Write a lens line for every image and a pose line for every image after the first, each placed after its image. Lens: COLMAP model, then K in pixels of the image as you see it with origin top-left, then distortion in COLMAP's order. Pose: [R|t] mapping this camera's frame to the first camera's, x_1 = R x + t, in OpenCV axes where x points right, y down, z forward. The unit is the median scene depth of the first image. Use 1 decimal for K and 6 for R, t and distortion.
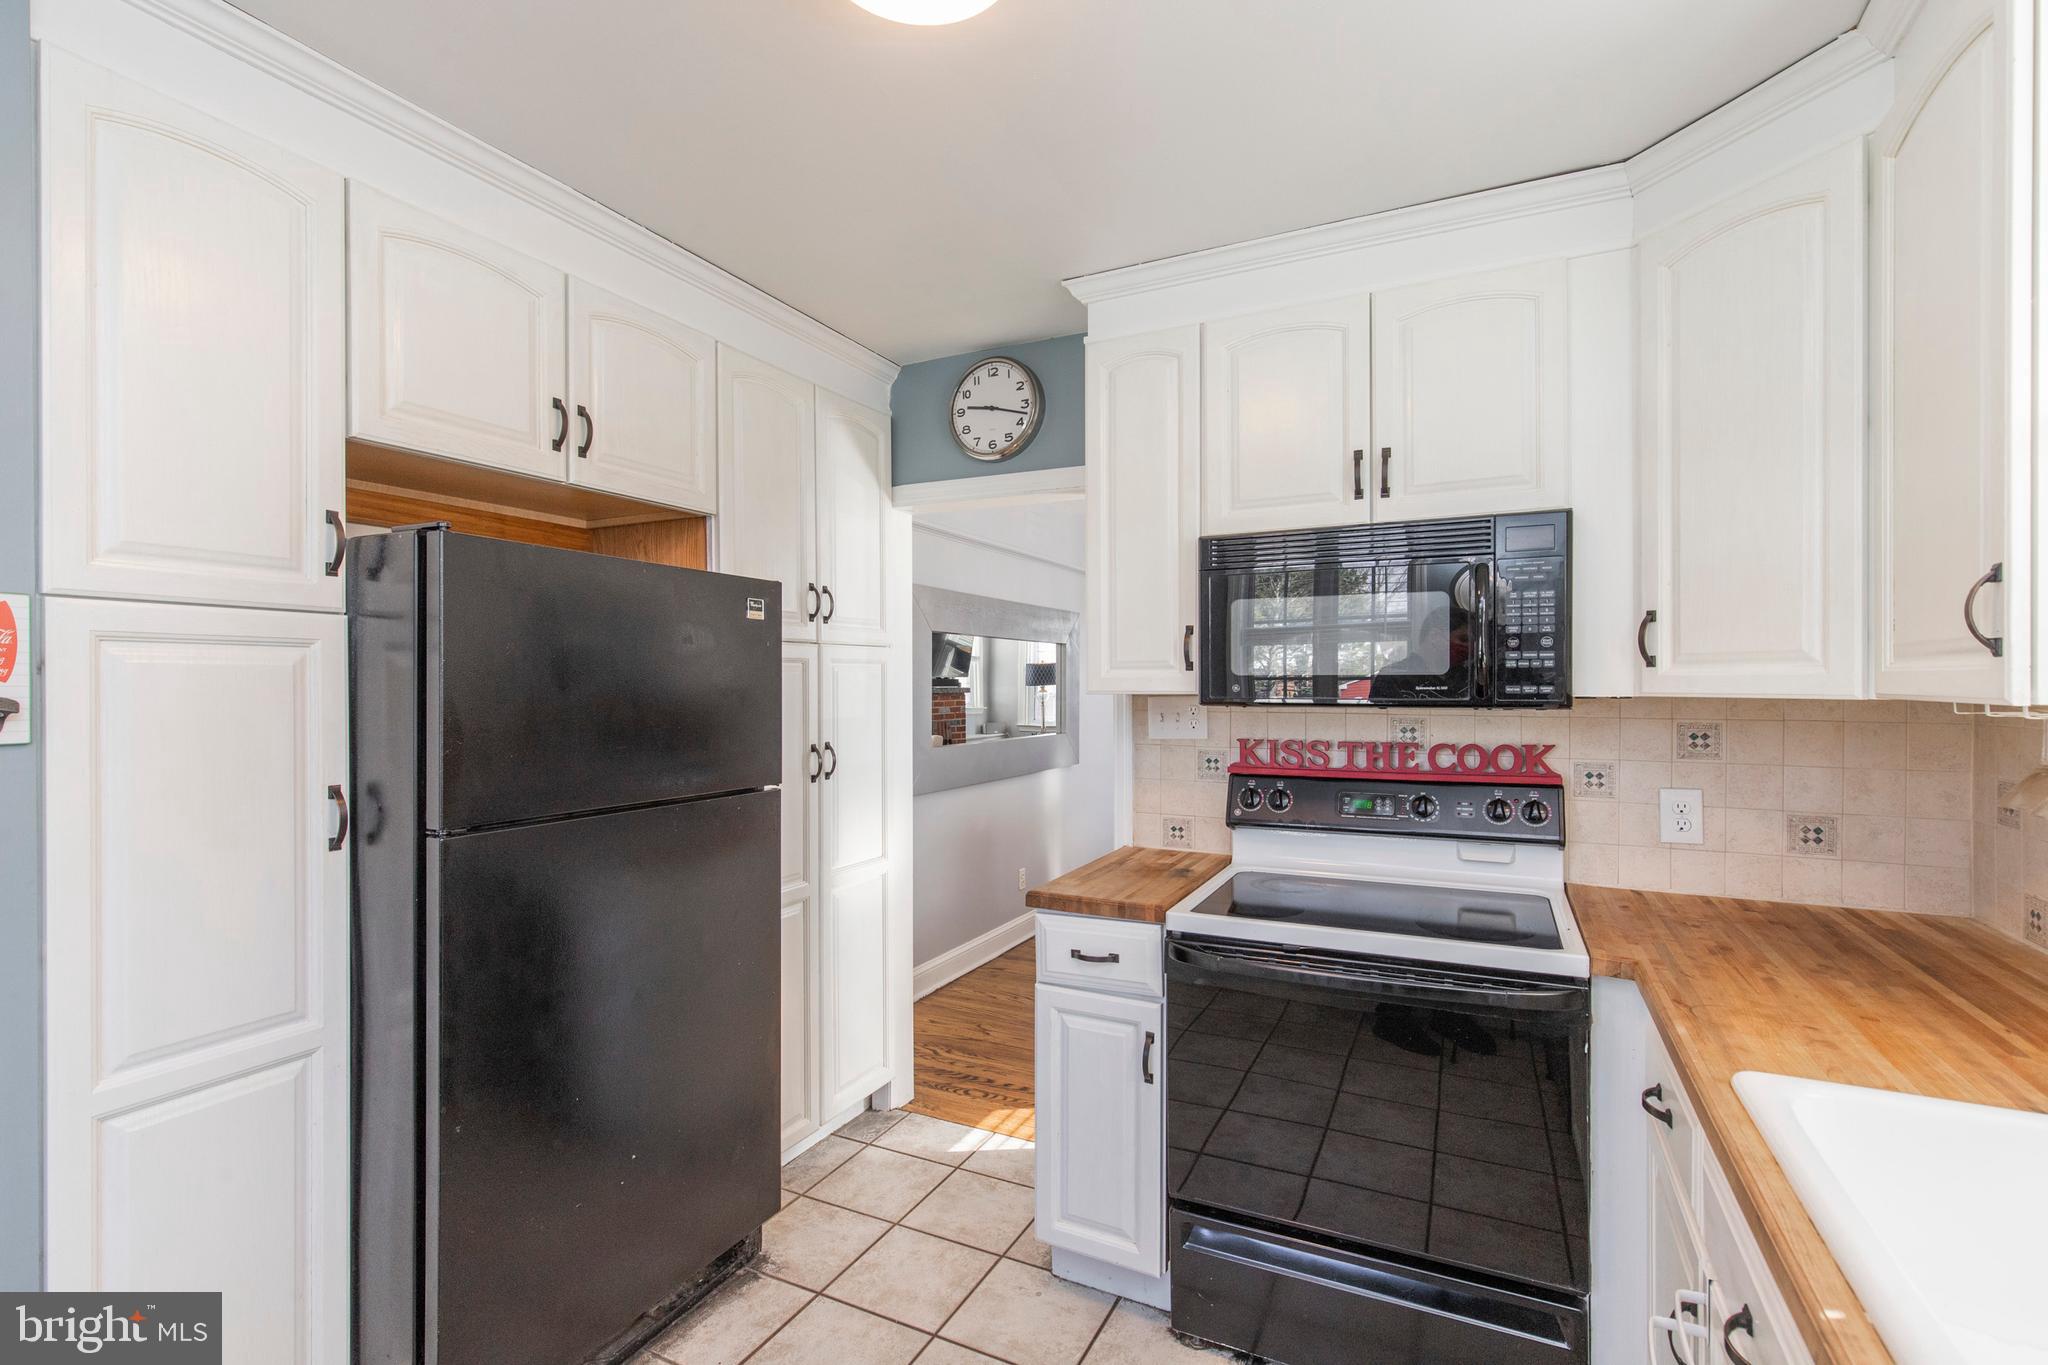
lens RADIAL K [[931.8, 0, 1040.9], [0, 931.8, 687.0], [0, 0, 1]] dist [0.008718, 0.000879]
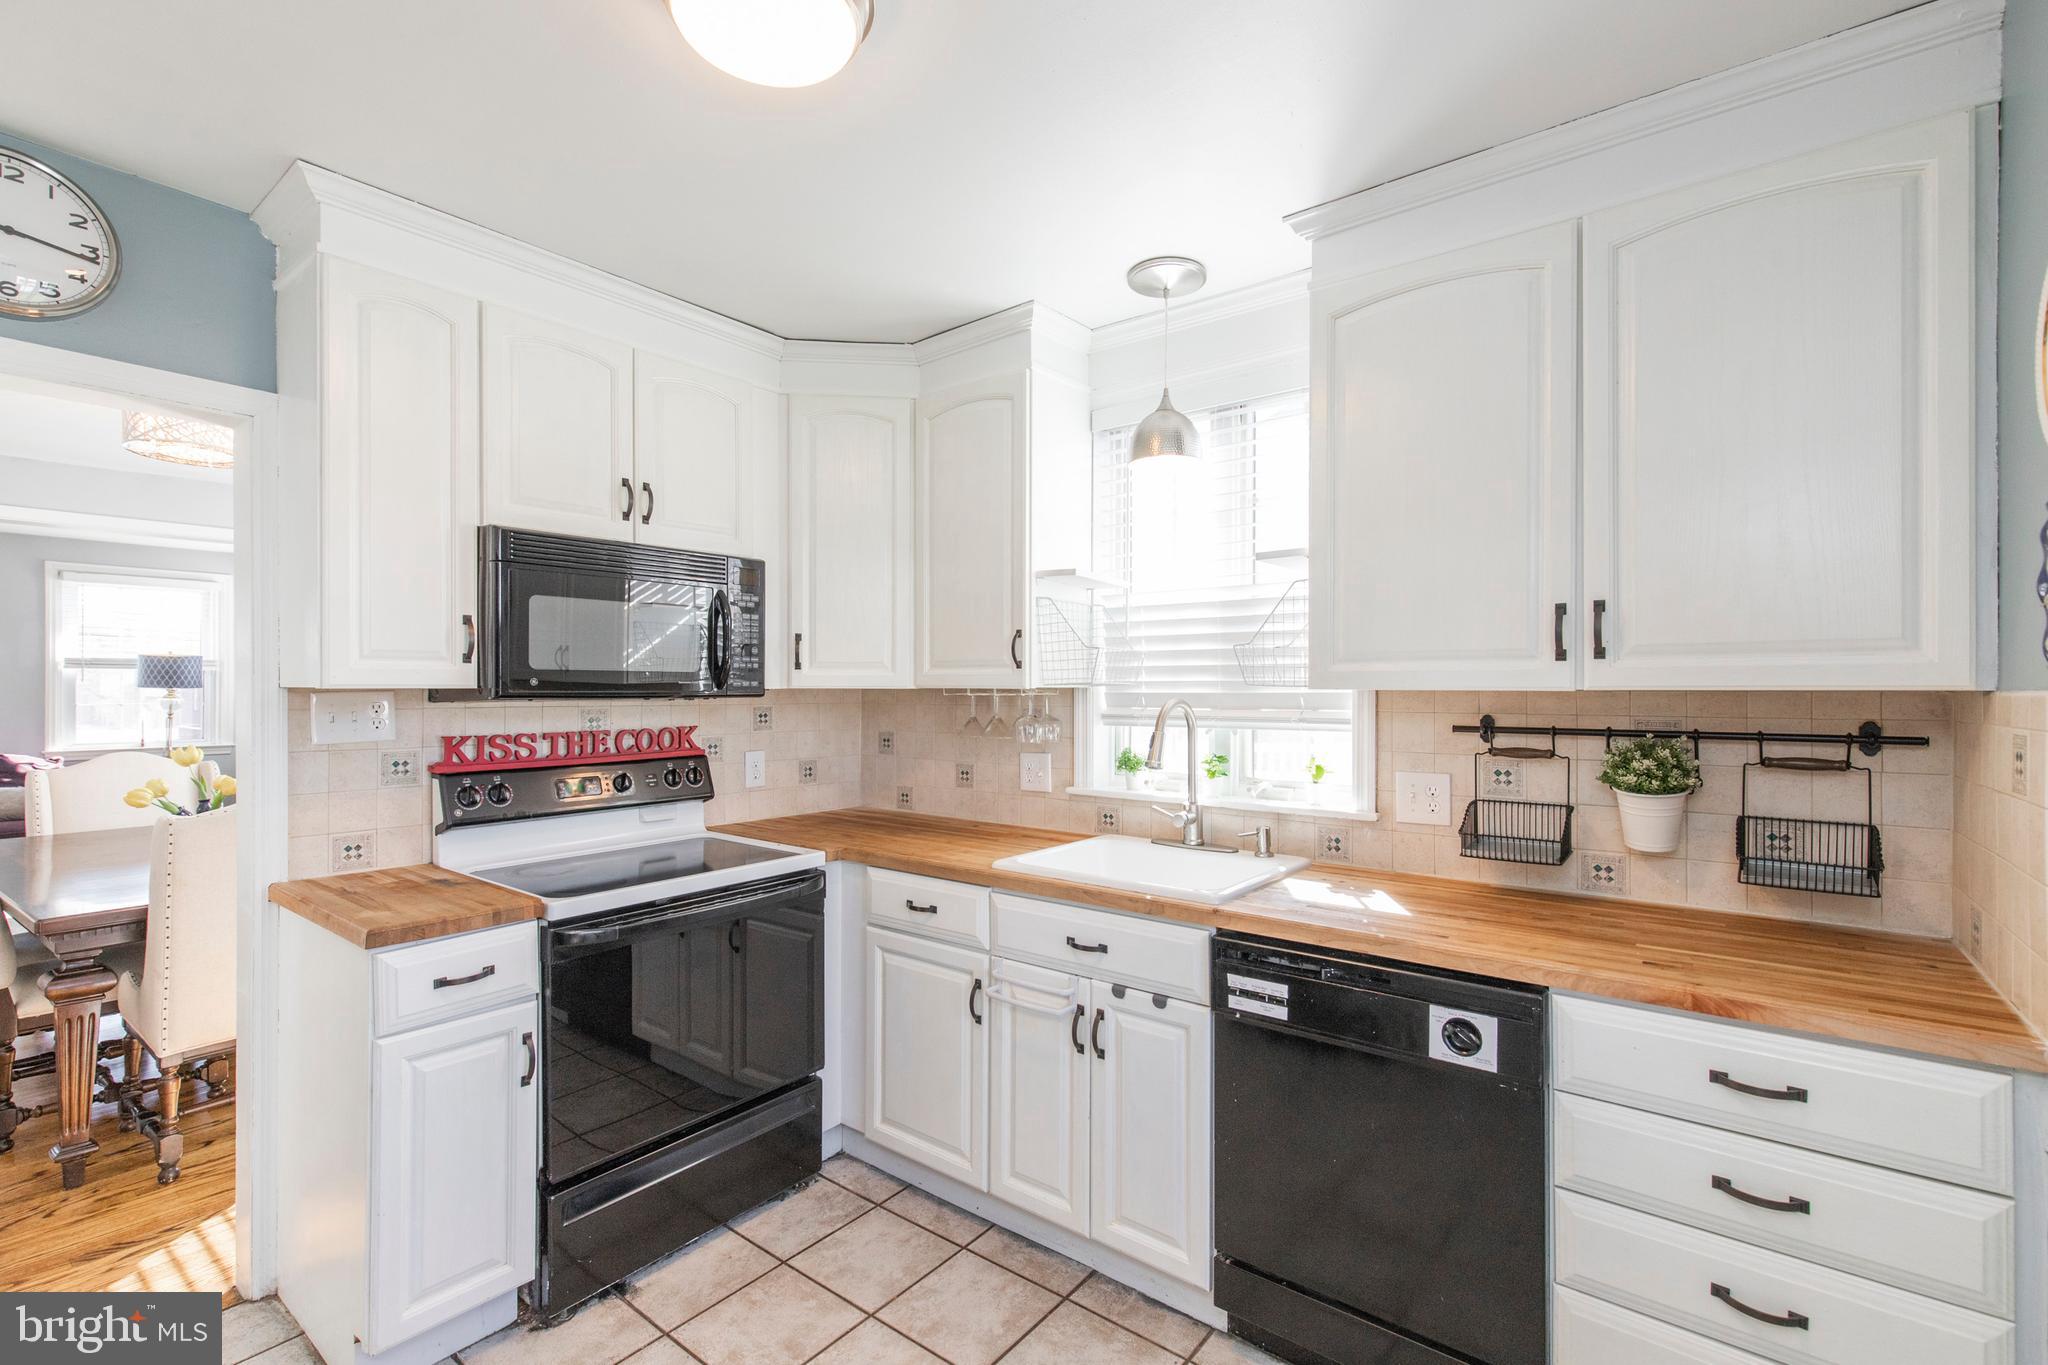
lens RADIAL K [[931.8, 0, 1037.7], [0, 931.8, 685.5], [0, 0, 1]] dist [0.008718, 0.000879]
pose [[0.188061, 0.002807, 0.982153, -0.659333], [0.001921, 0.999993, -0.003225, 0.009126], [-0.982156, 0.002493, 0.188054, 0.256406]]
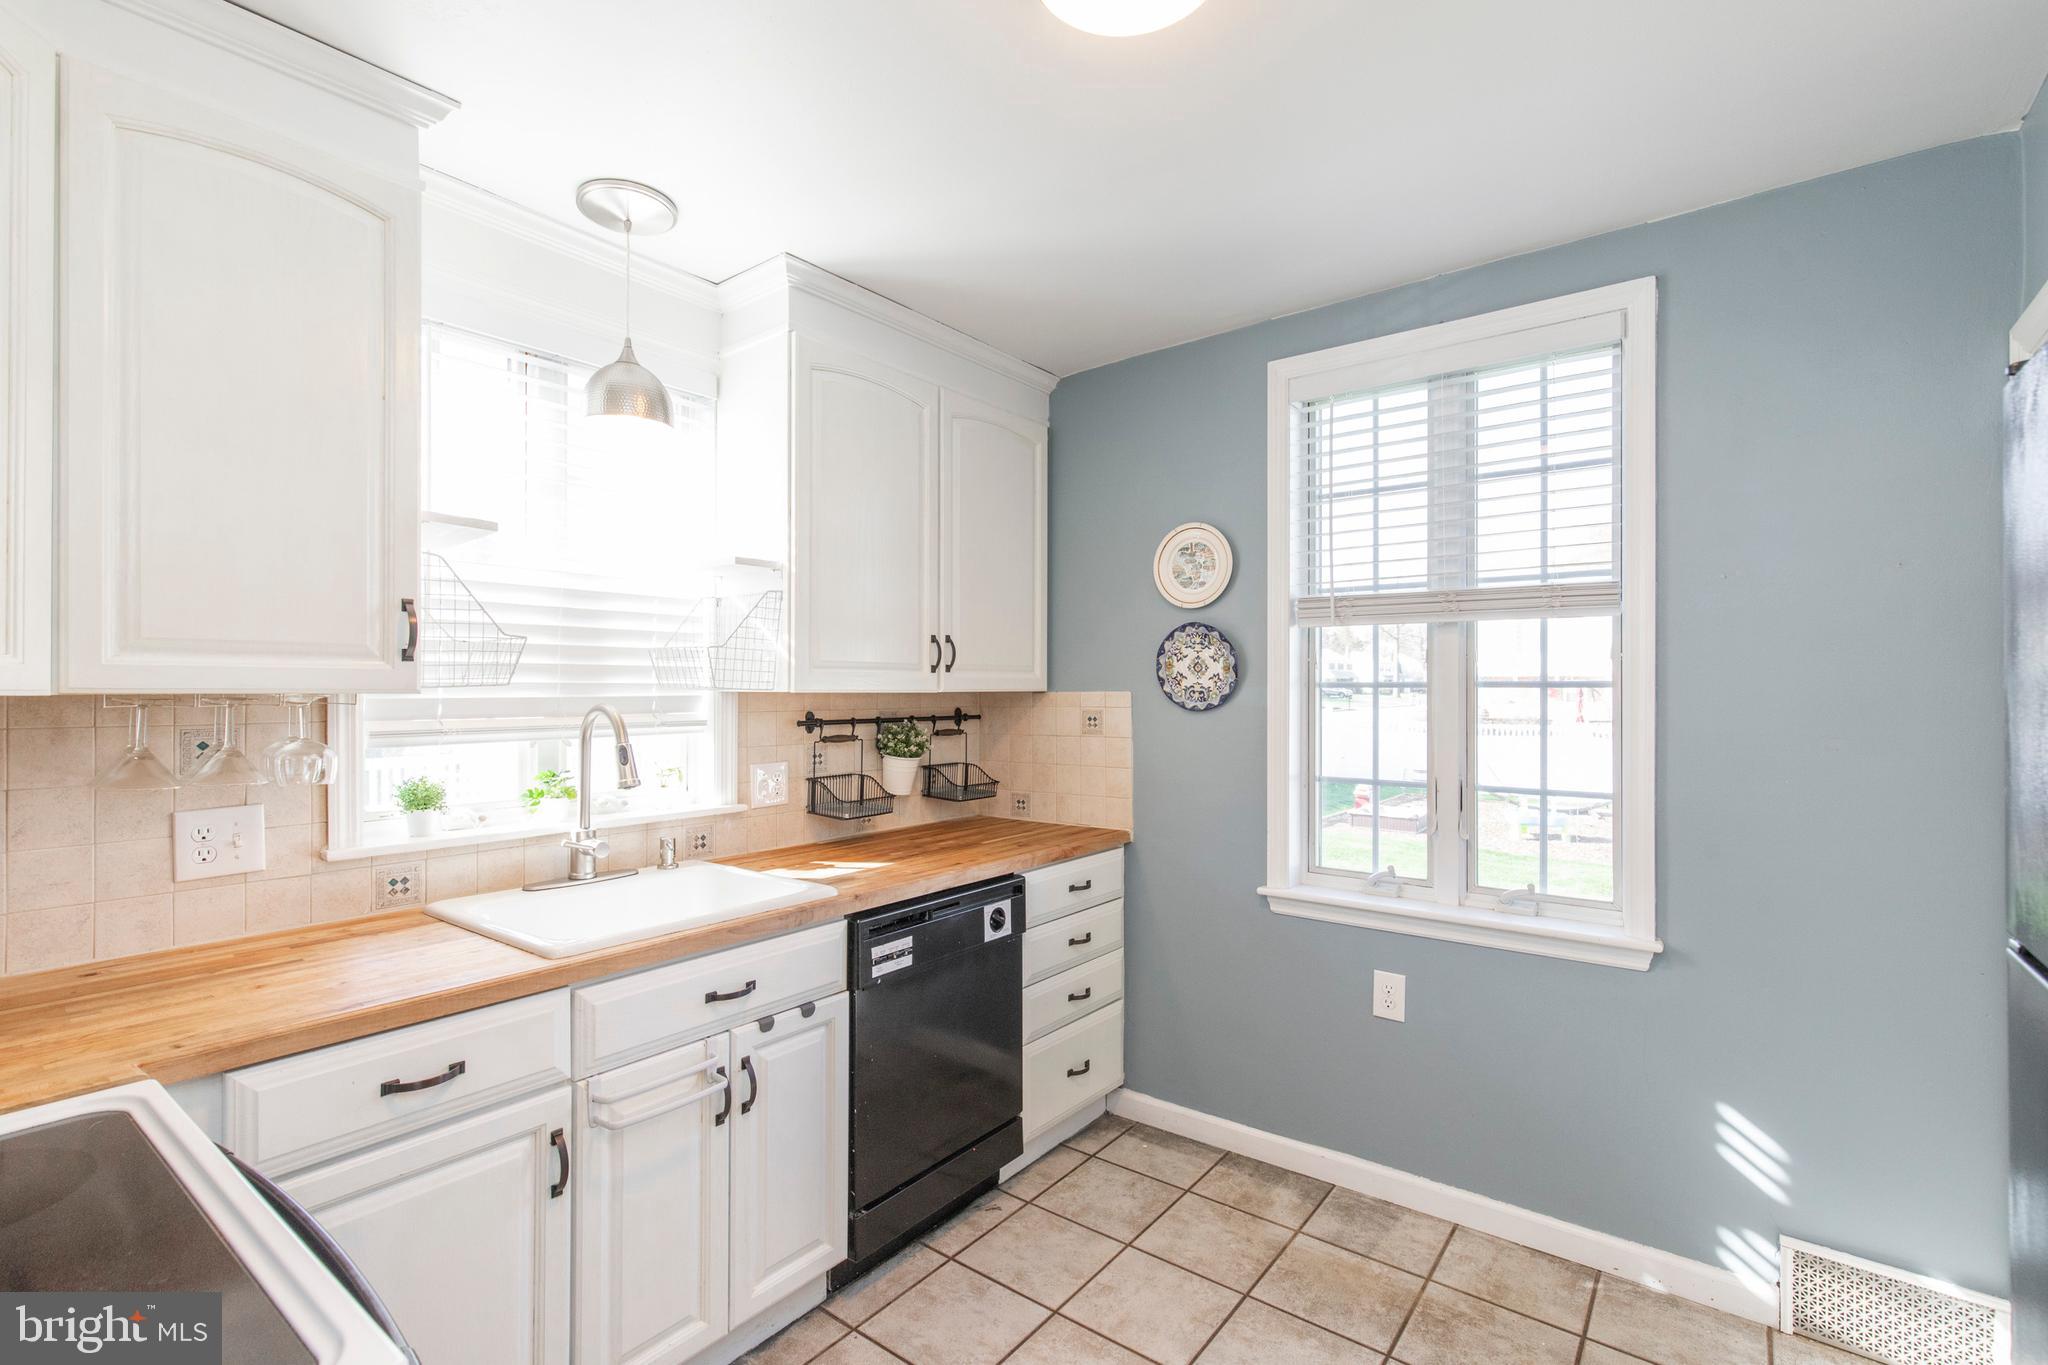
lens RADIAL K [[931.8, 0, 1002.8], [0, 931.8, 684.4], [0, 0, 1]] dist [0.008718, 0.000879]
pose [[-0.981721, -0.000204, 0.190323, -0.121391], [-0.000137, 1.000000, 0.000369, 0.001156], [-0.190323, 0.000336, -0.981721, 1.118926]]
